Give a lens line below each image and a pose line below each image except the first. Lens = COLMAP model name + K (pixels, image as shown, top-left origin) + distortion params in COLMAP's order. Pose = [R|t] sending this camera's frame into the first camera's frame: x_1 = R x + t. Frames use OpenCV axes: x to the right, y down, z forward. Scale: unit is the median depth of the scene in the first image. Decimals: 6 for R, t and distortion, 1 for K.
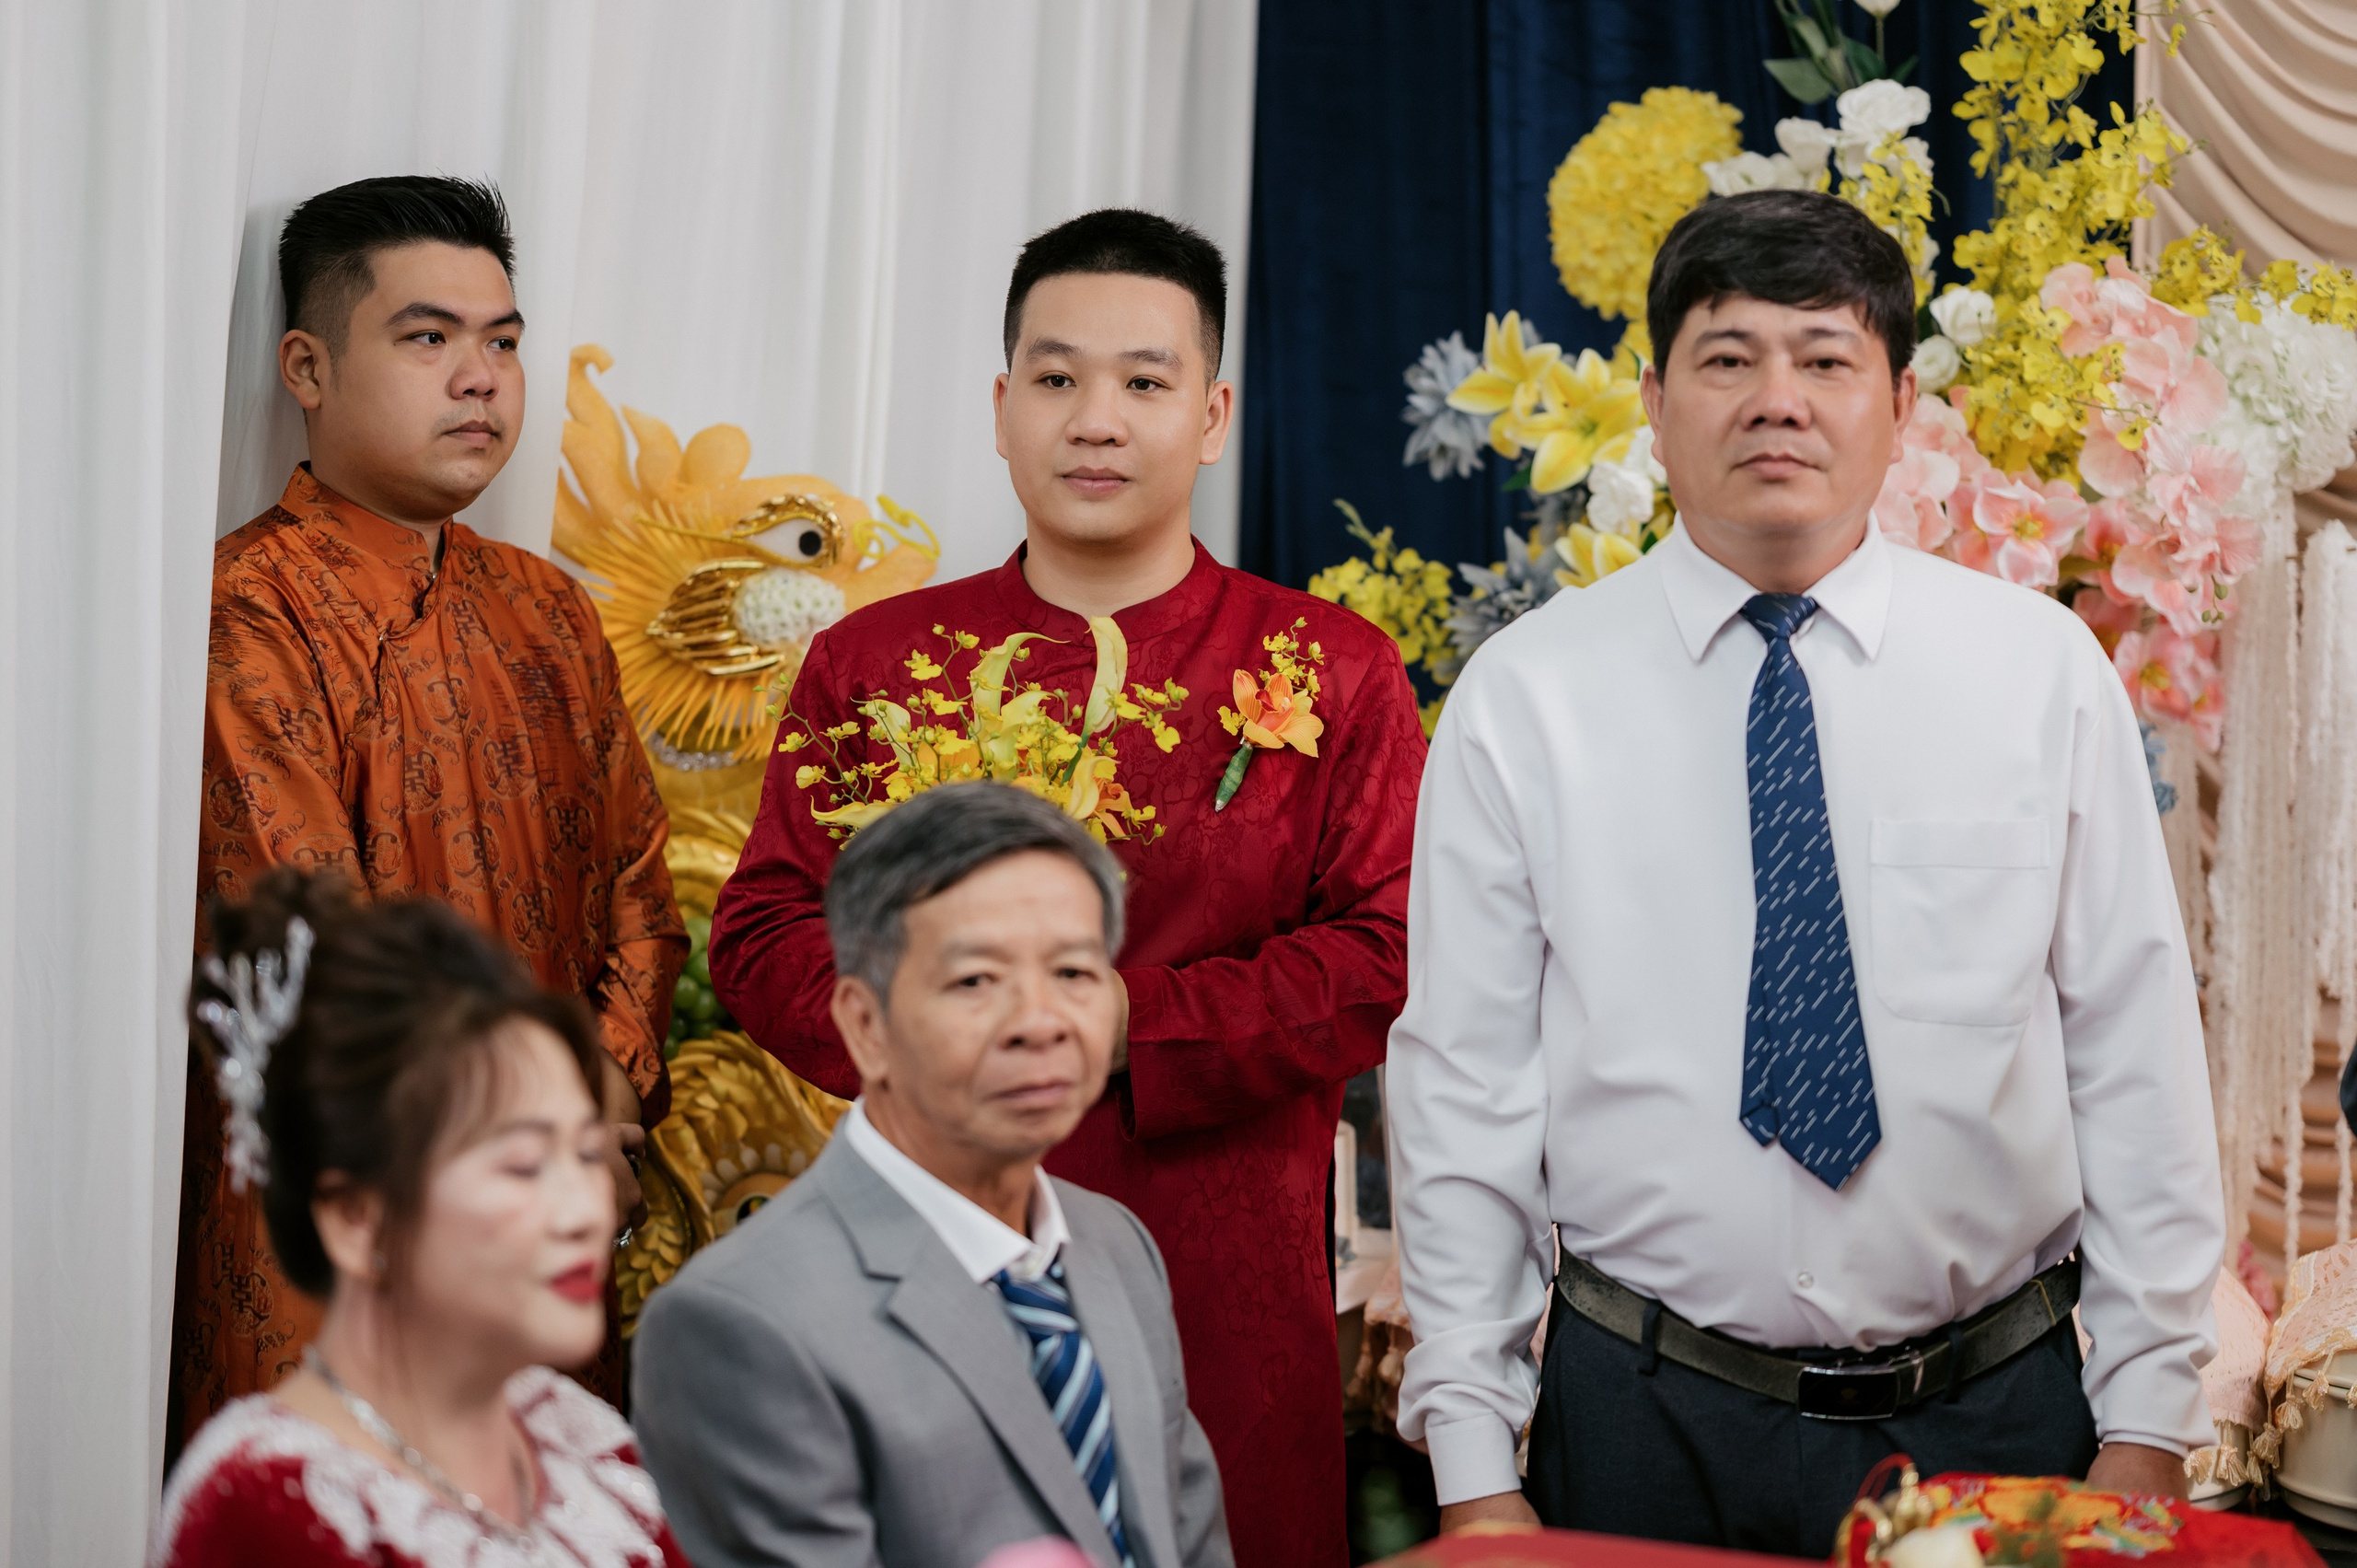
lens RADIAL K [[5656.2, 0, 1178.5], [0, 5656.2, 784.0], [0, 0, 1]] dist [-0.005305, -0.100155]
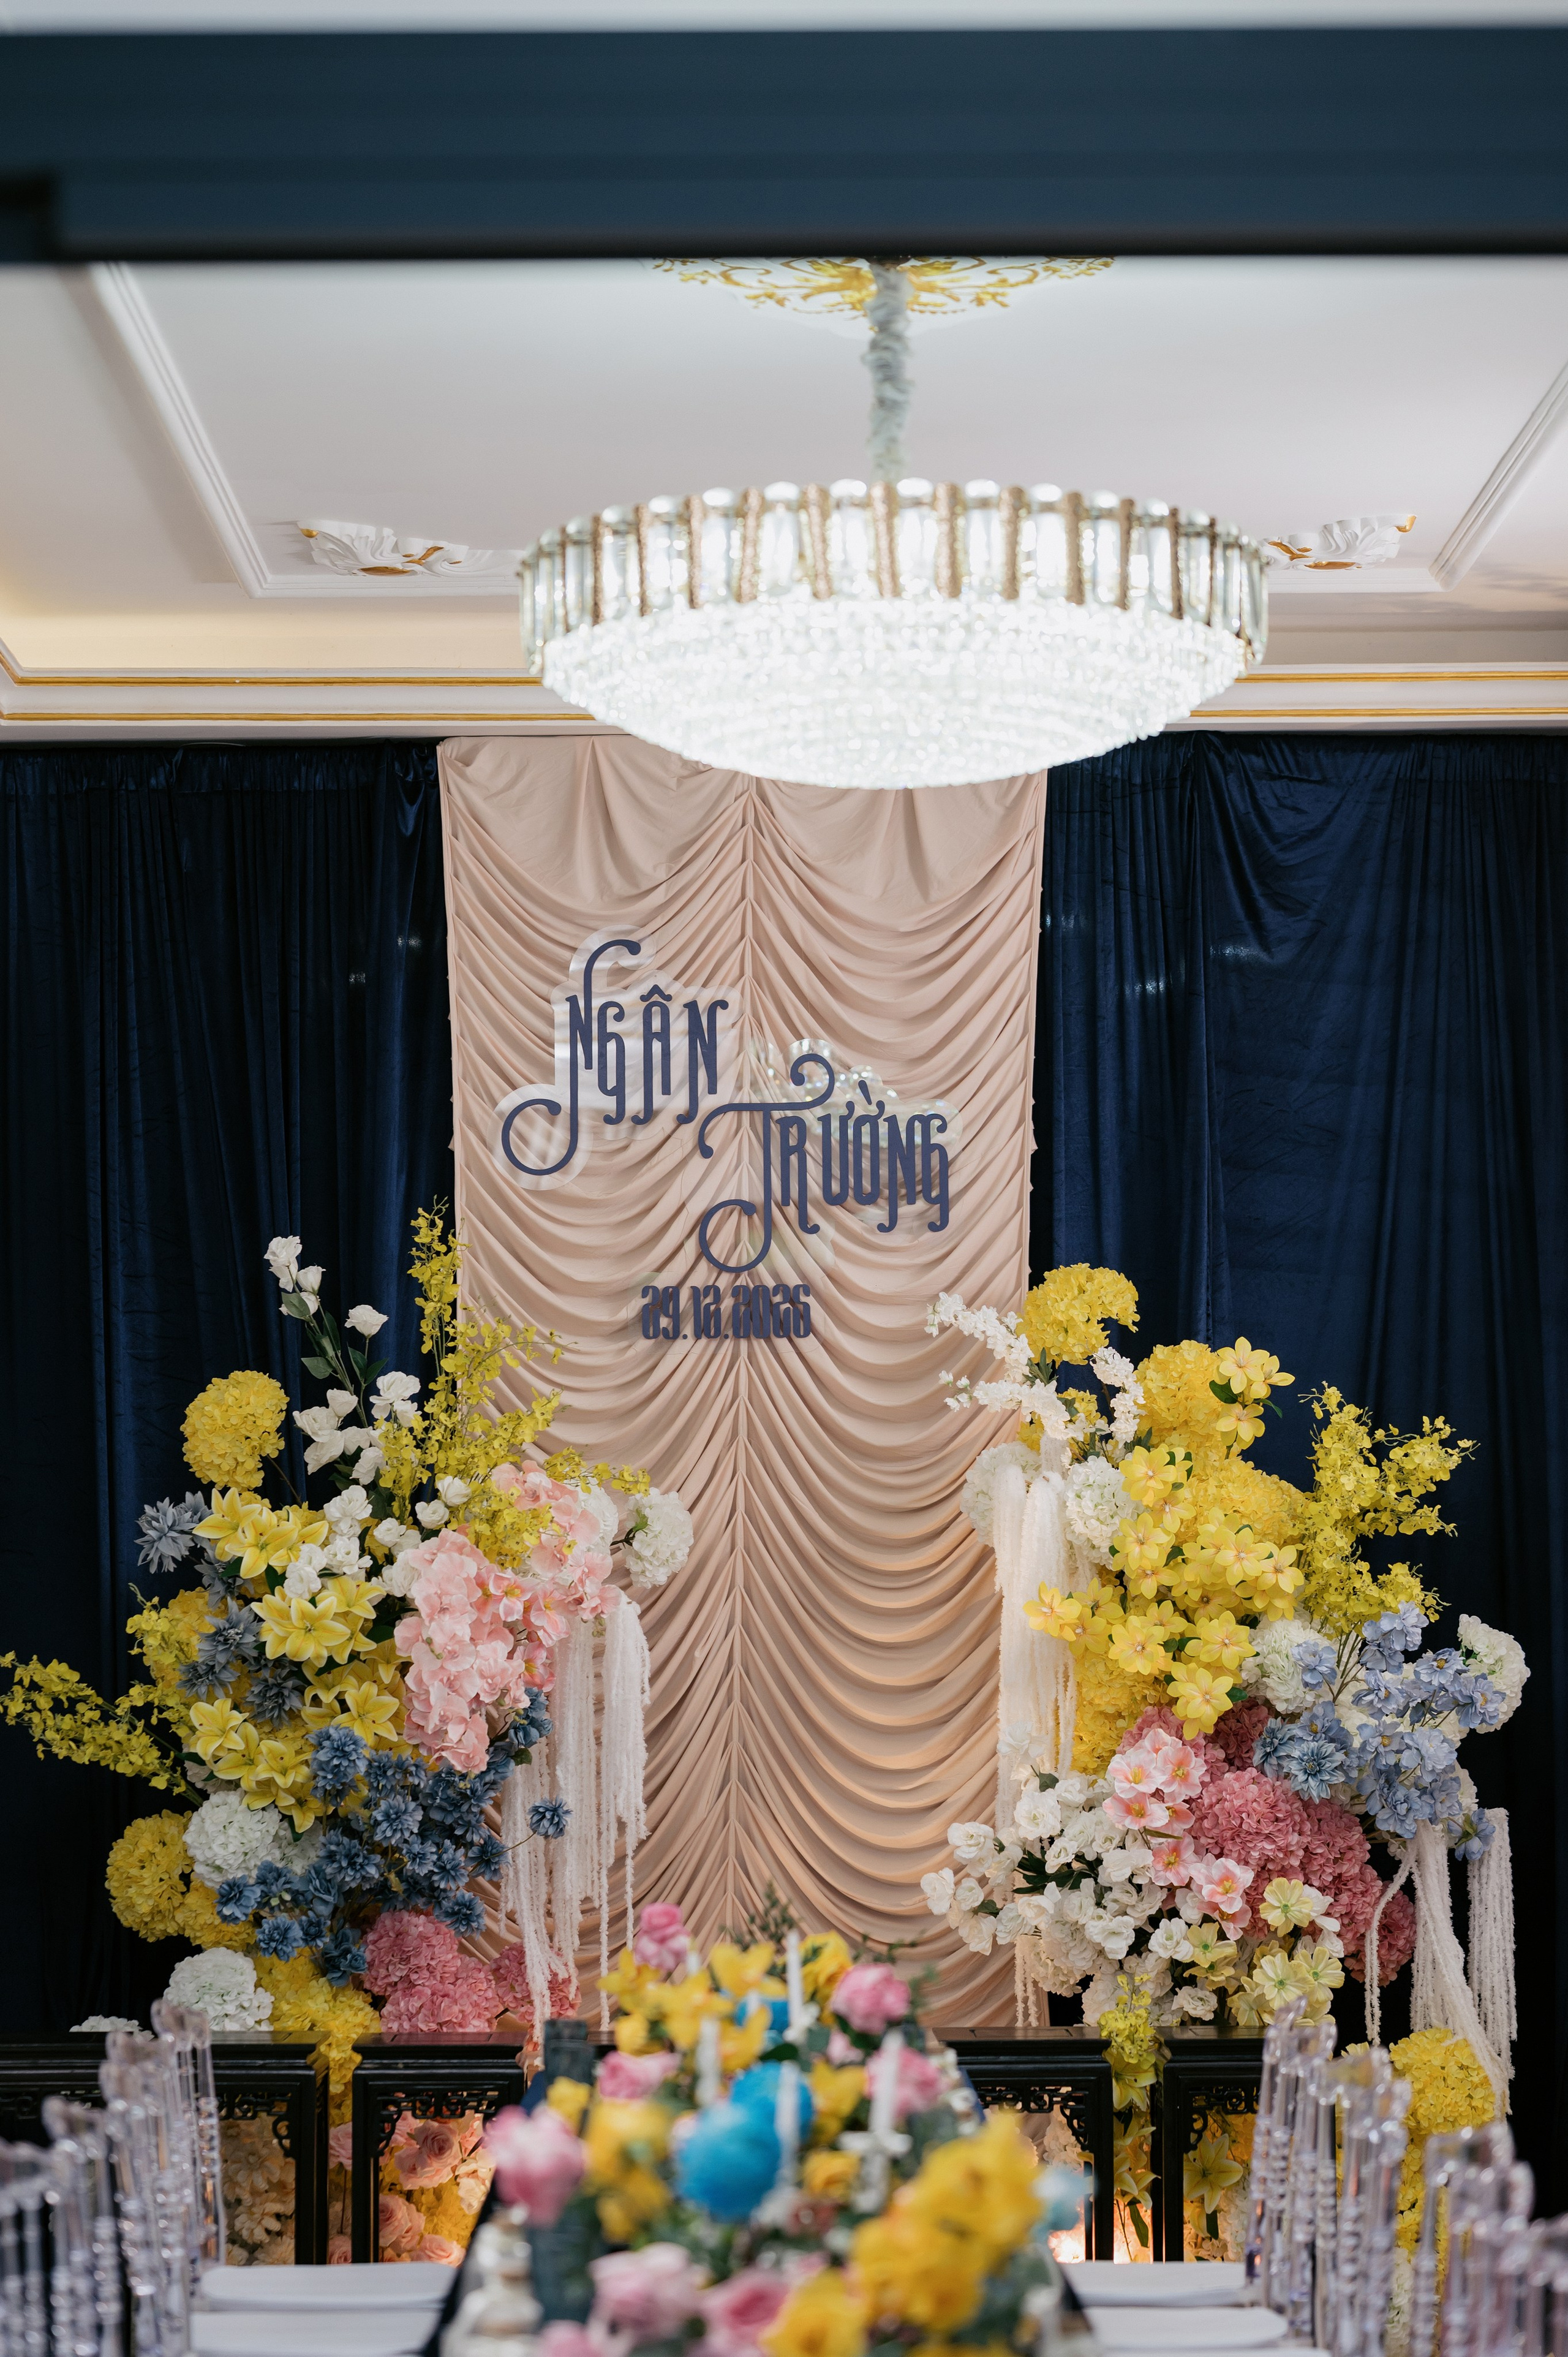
lens RADIAL K [[5655.3, 0, 784.0], [0, 5655.3, 1178.5], [0, 0, 1]] dist [-0.005305, -0.100155]
pose [[0.893828, 0.025297, 0.447696, -0.655773], [0.033464, 0.991860, -0.122855, 0.059045], [-0.447160, 0.124793, 0.885706, -0.853599]]
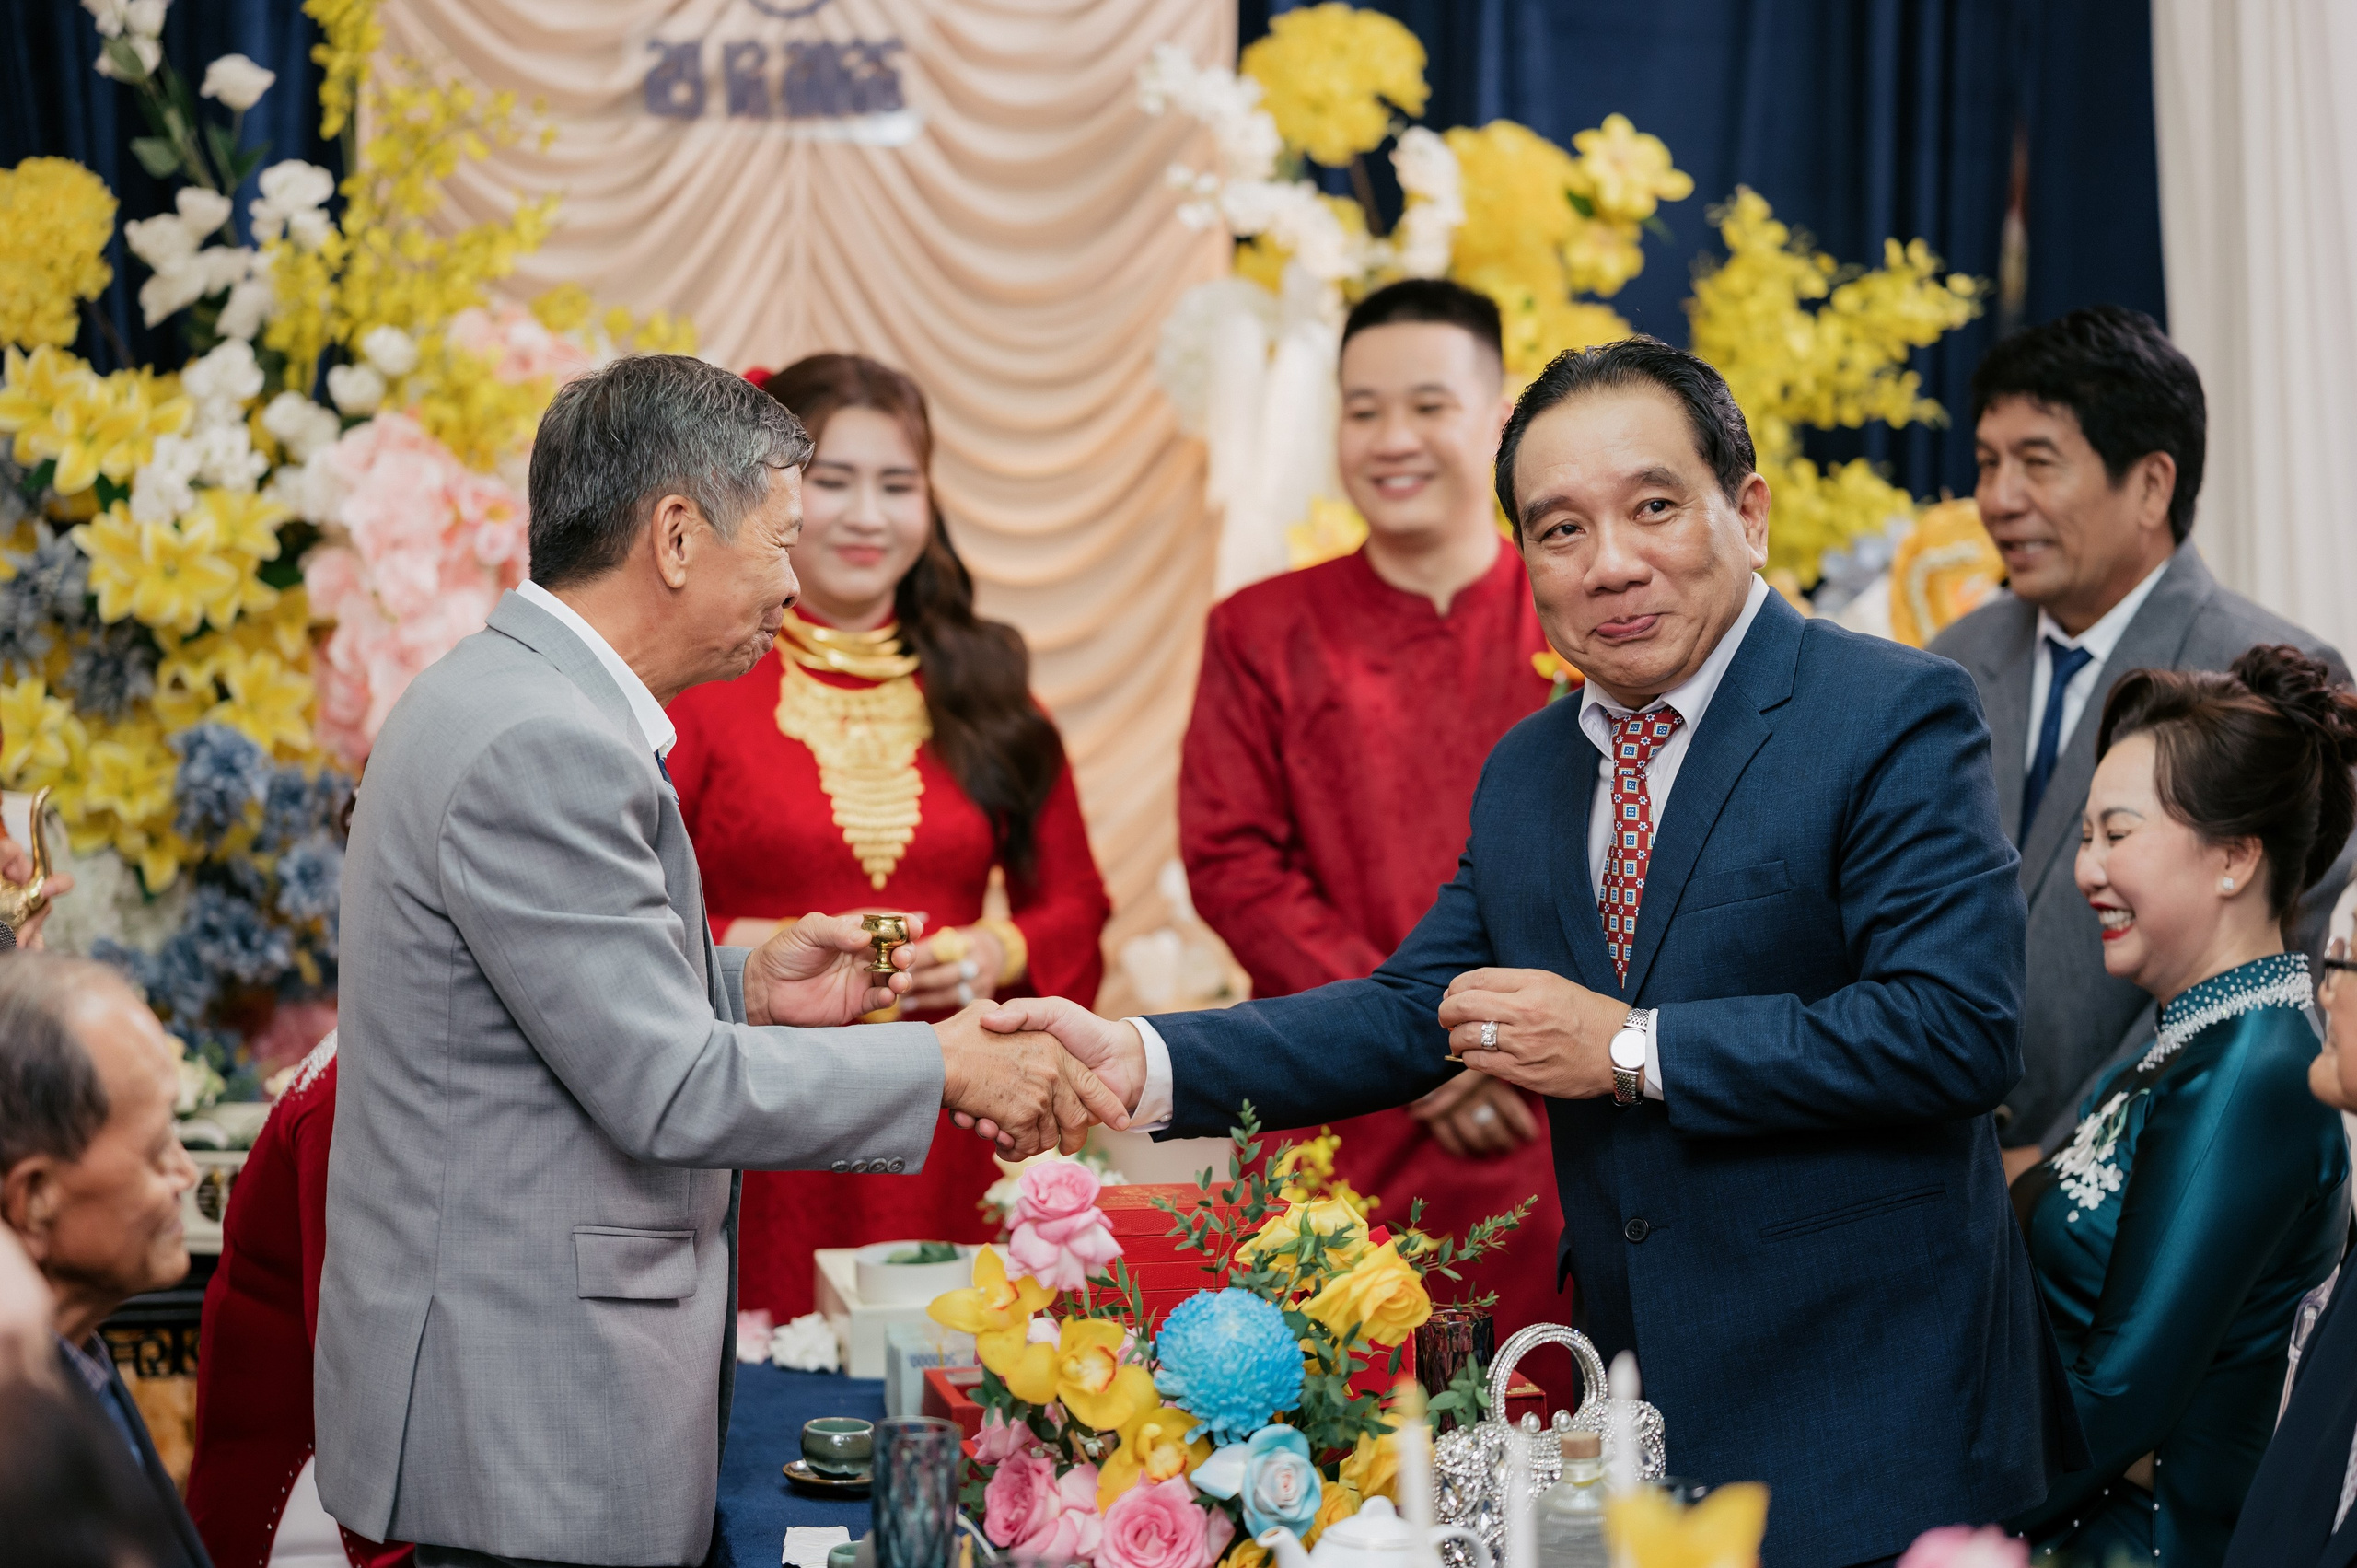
lens RADIAL K [[5656.2, 0, 1178.5], [0, 5656.2, 784.0], [0, 0, 1]] dist [-0.005305, -0.100155]
pose [[0.821294, -0.041893, 0.568965, -0.442135], [0.039059, 0.999089, 0.017182, 0.000860], [-0.569167, 0.008112, 0.822182, -0.157697]]
